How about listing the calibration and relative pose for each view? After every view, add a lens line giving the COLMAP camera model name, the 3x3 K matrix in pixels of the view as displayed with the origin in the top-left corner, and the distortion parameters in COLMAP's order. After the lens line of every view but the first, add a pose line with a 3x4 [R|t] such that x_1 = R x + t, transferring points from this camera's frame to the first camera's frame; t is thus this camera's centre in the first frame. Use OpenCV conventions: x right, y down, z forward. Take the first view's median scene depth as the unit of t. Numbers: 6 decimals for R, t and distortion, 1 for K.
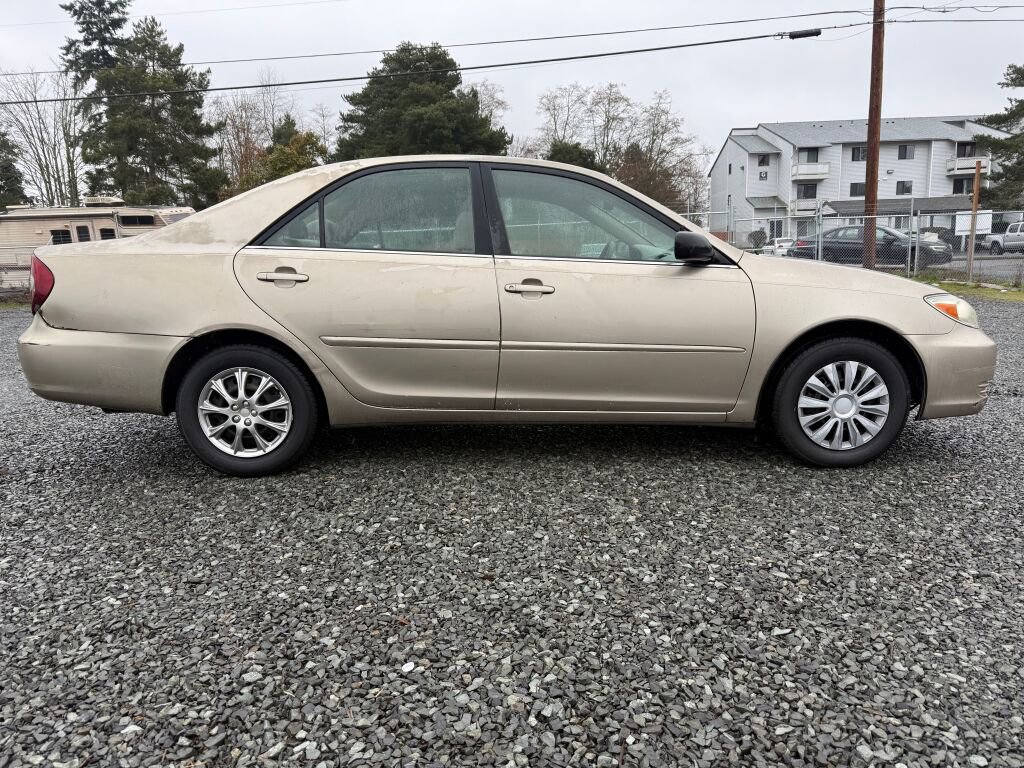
lens RADIAL K [[729.4, 0, 508.6], [0, 729.4, 391.5], [0, 0, 1]] dist [0.050379, -0.045037]
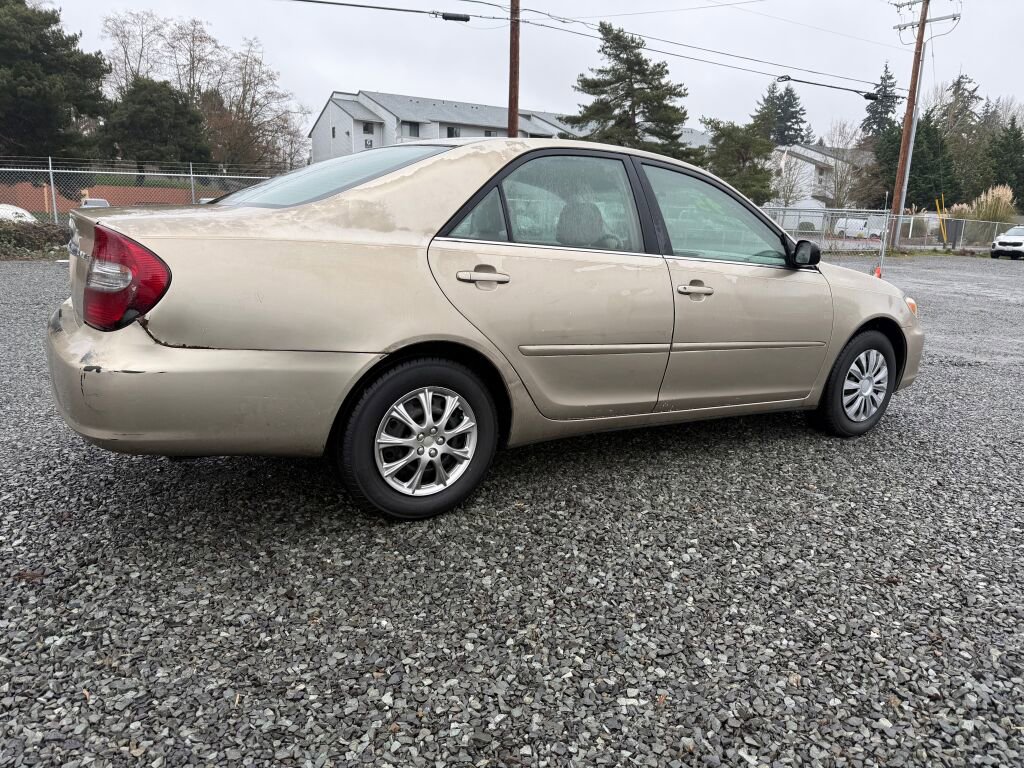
lens RADIAL K [[729.4, 0, 508.6], [0, 729.4, 391.5], [0, 0, 1]] dist [0.050379, -0.045037]
pose [[0.854850, -0.068107, 0.514387, -0.695937], [0.042265, 0.997194, 0.061793, -0.073098], [-0.517152, -0.031083, 0.855329, 0.258650]]
